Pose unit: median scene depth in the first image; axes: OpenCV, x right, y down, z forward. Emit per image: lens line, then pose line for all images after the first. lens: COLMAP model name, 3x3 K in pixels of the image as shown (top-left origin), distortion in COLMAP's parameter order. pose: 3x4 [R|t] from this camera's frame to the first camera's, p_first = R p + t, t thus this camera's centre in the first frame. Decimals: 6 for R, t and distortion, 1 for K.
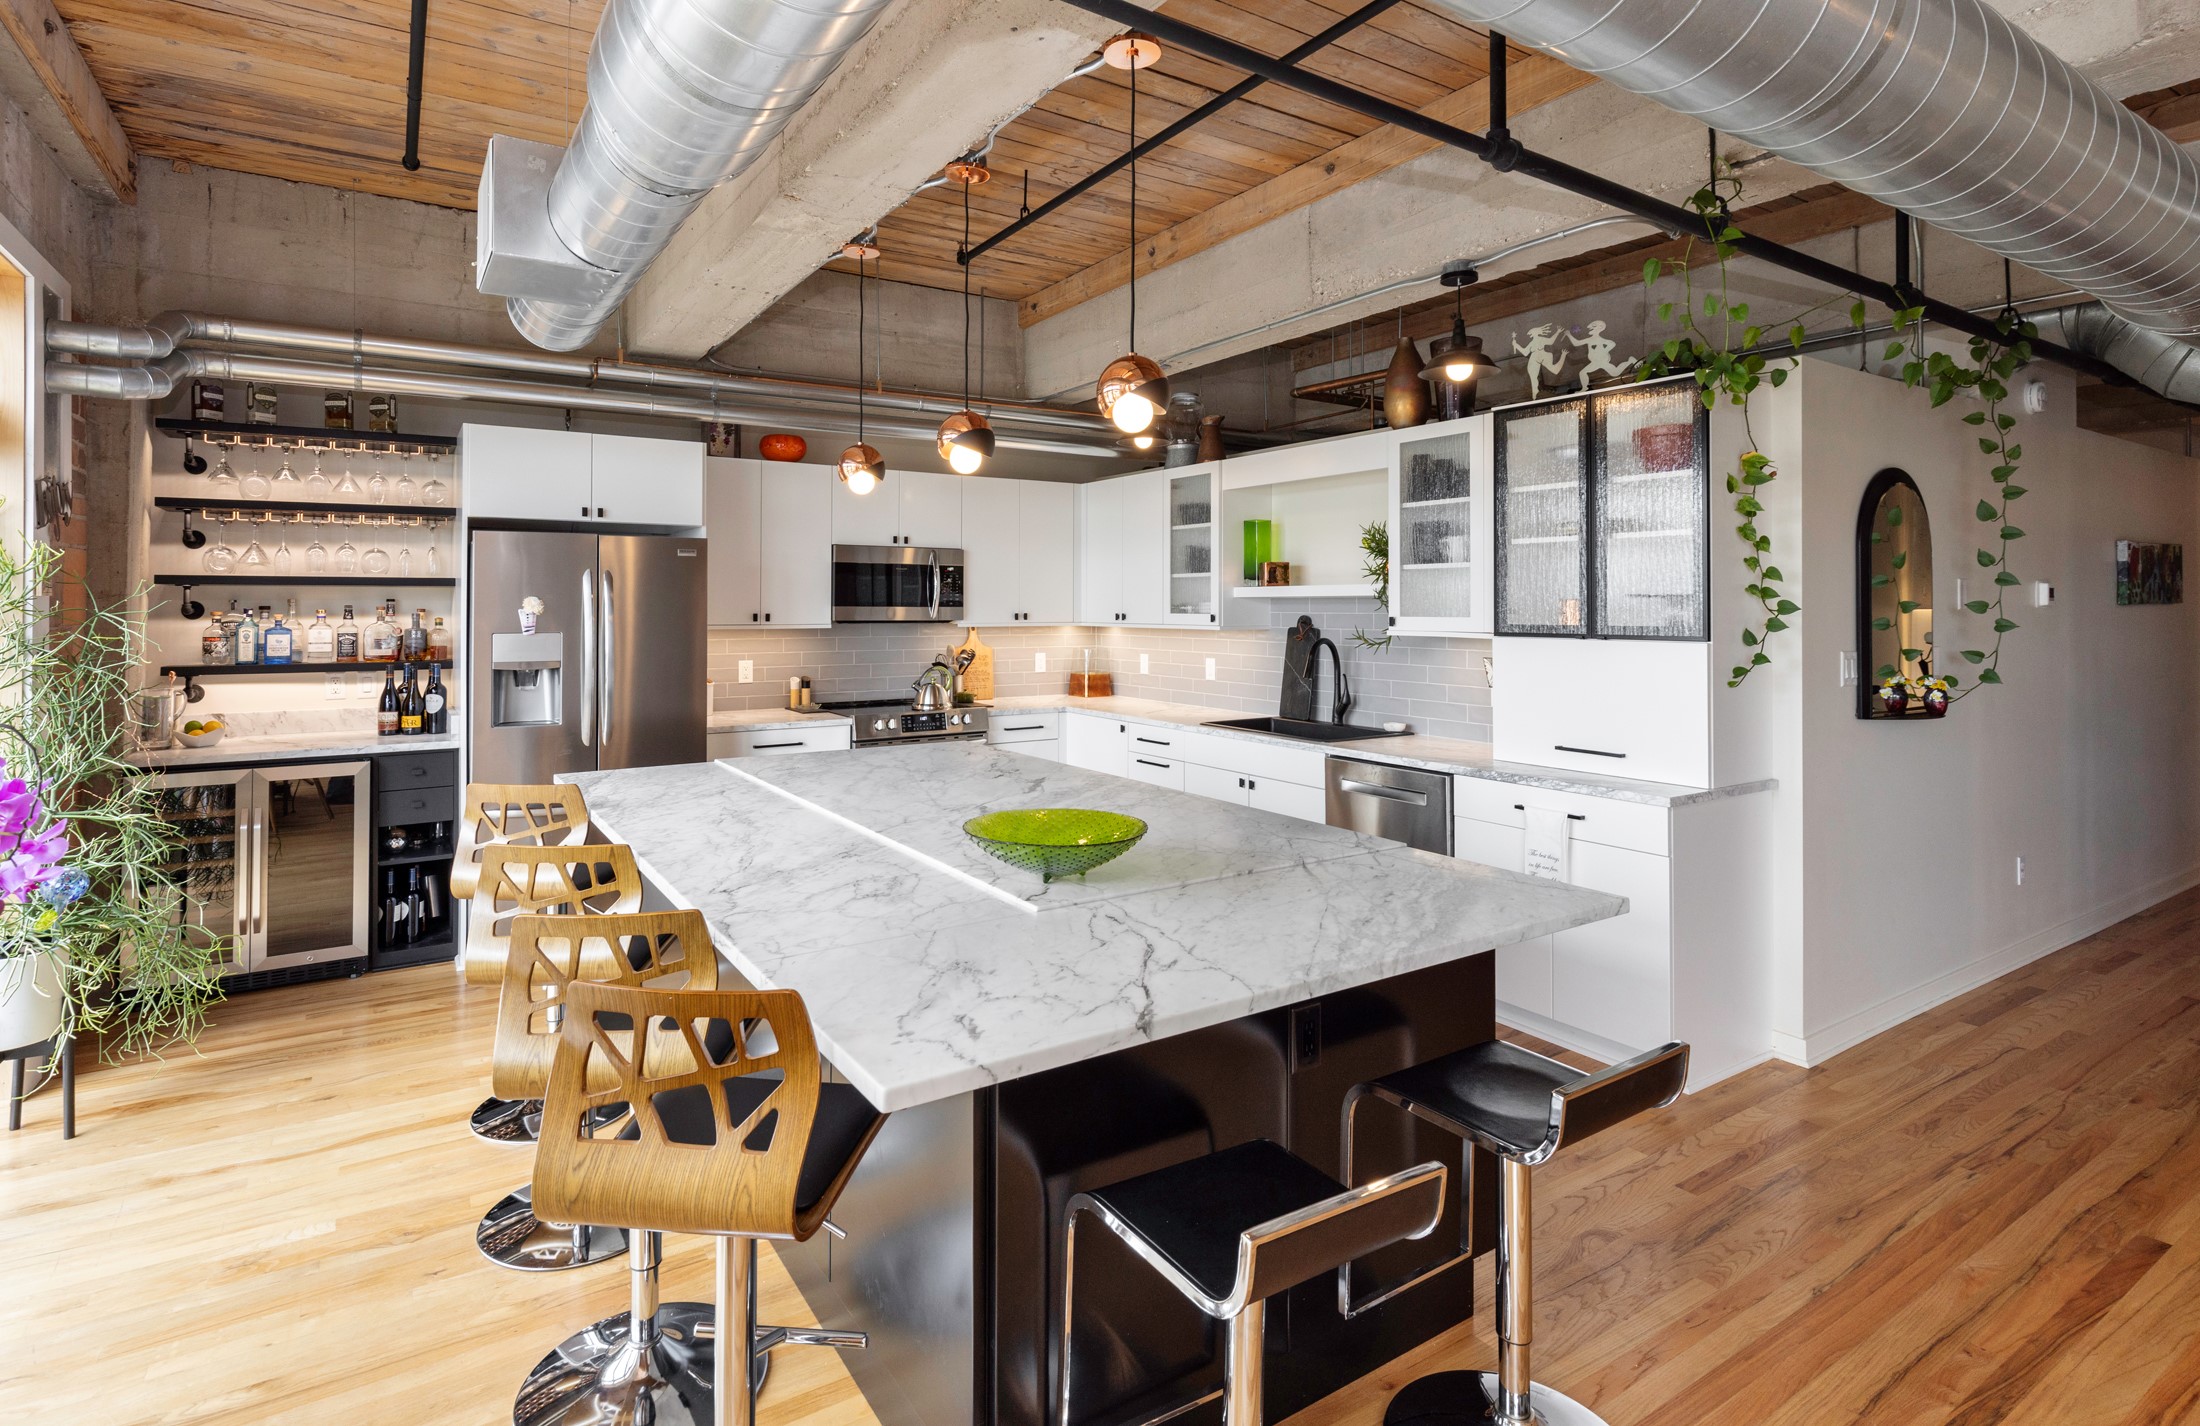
lens RADIAL K [[1102.8, 0, 1045.1], [0, 1102.8, 589.8], [0, 0, 1]] dist [0.004656, -0.002961]
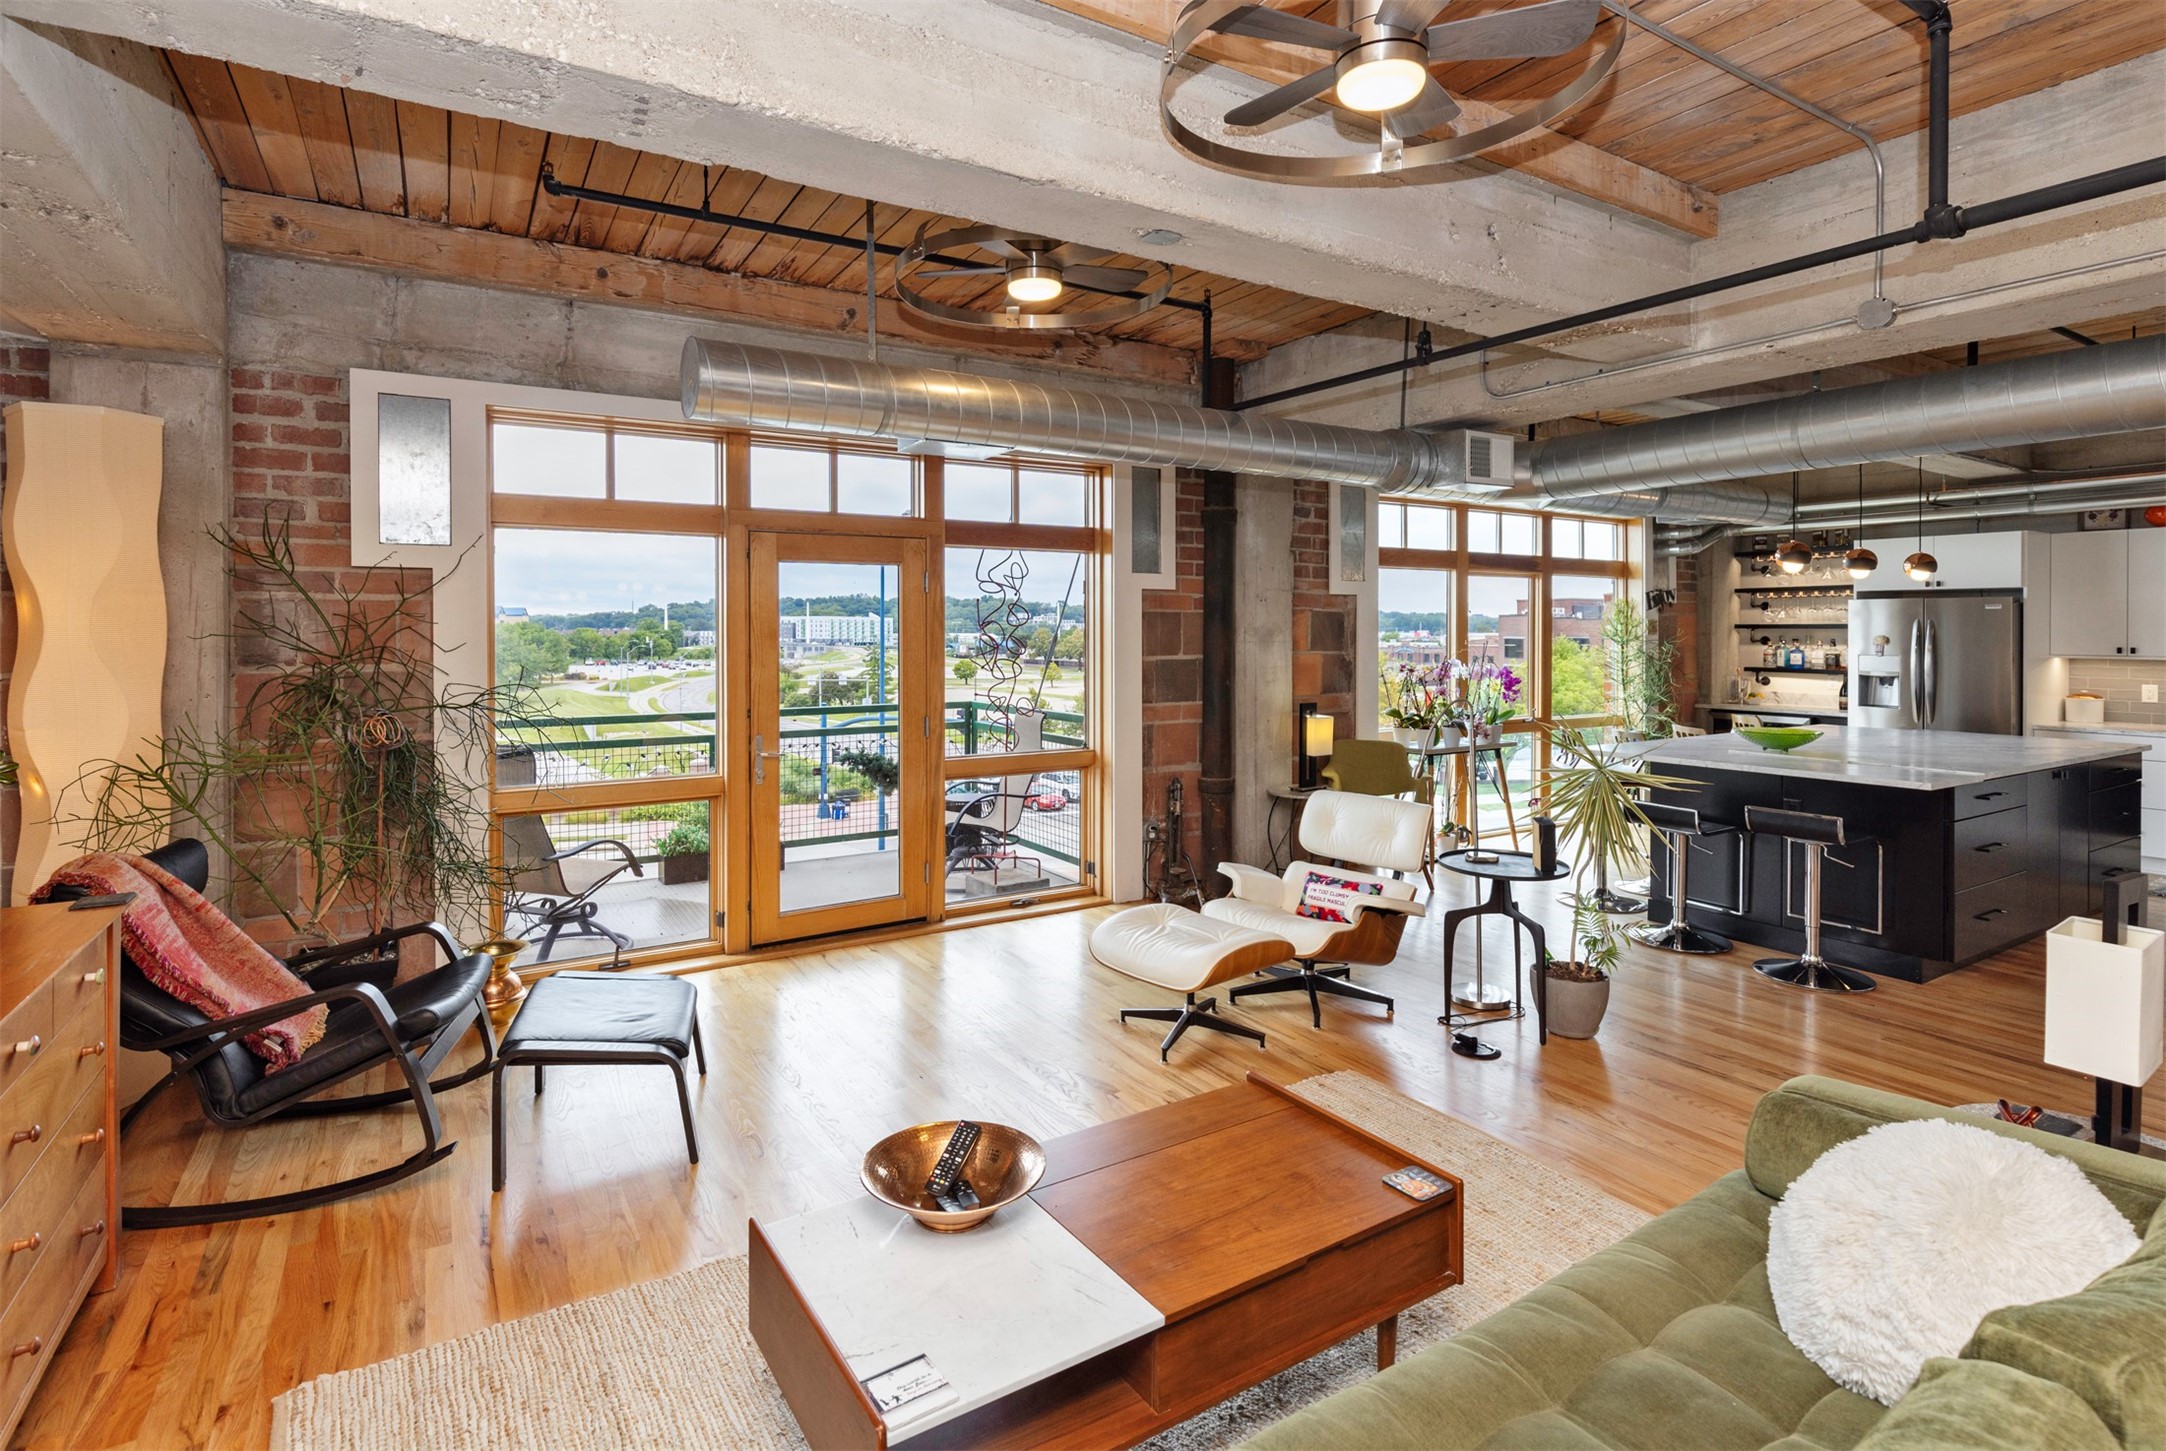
lens RADIAL K [[1015.3, 0, 1049.7], [0, 1015.3, 633.9], [0, 0, 1]] dist [0.004630, 0.000721]
pose [[-0.022378, 0.003468, -0.999744, 1.138053], [0.011110, 0.999933, 0.003220, -0.014918], [0.999688, -0.011035, -0.022415, -0.285945]]
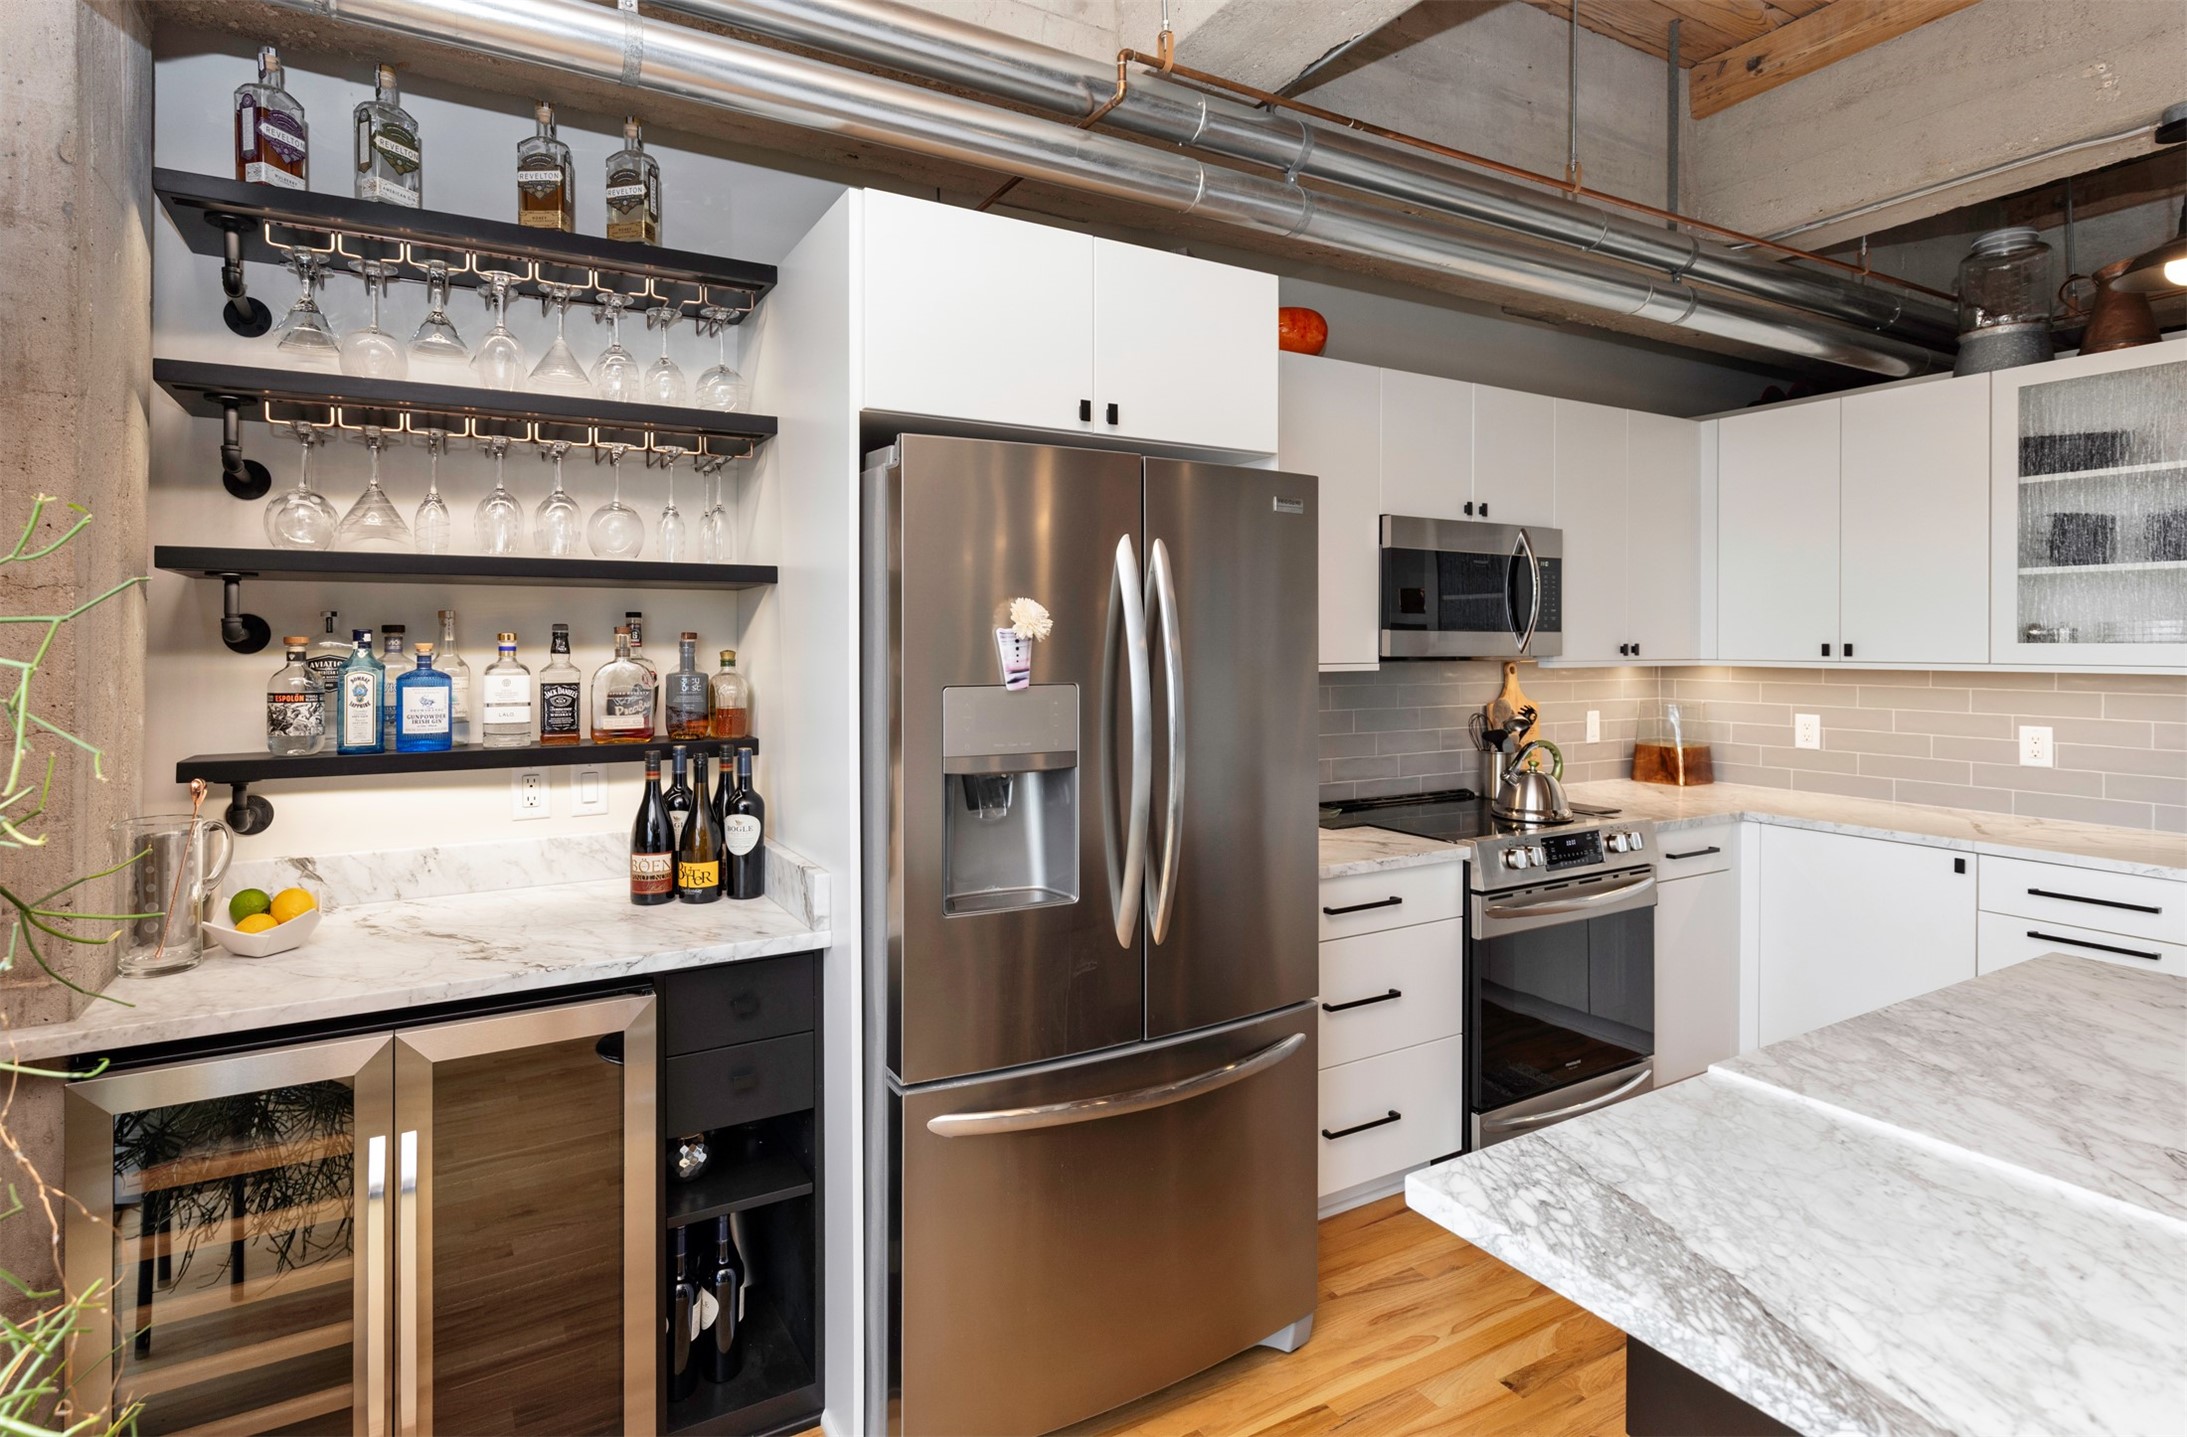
lens RADIAL K [[1017.6, 0, 942.9], [0, 1017.6, 648.5], [0, 0, 1]] dist [0.000970, 0.000070]
pose [[0.997869, -0.001879, -0.065222, -0.448720], [0.002936, 0.999866, 0.016112, 0.018328], [0.065183, -0.016269, 0.997741, 0.588343]]
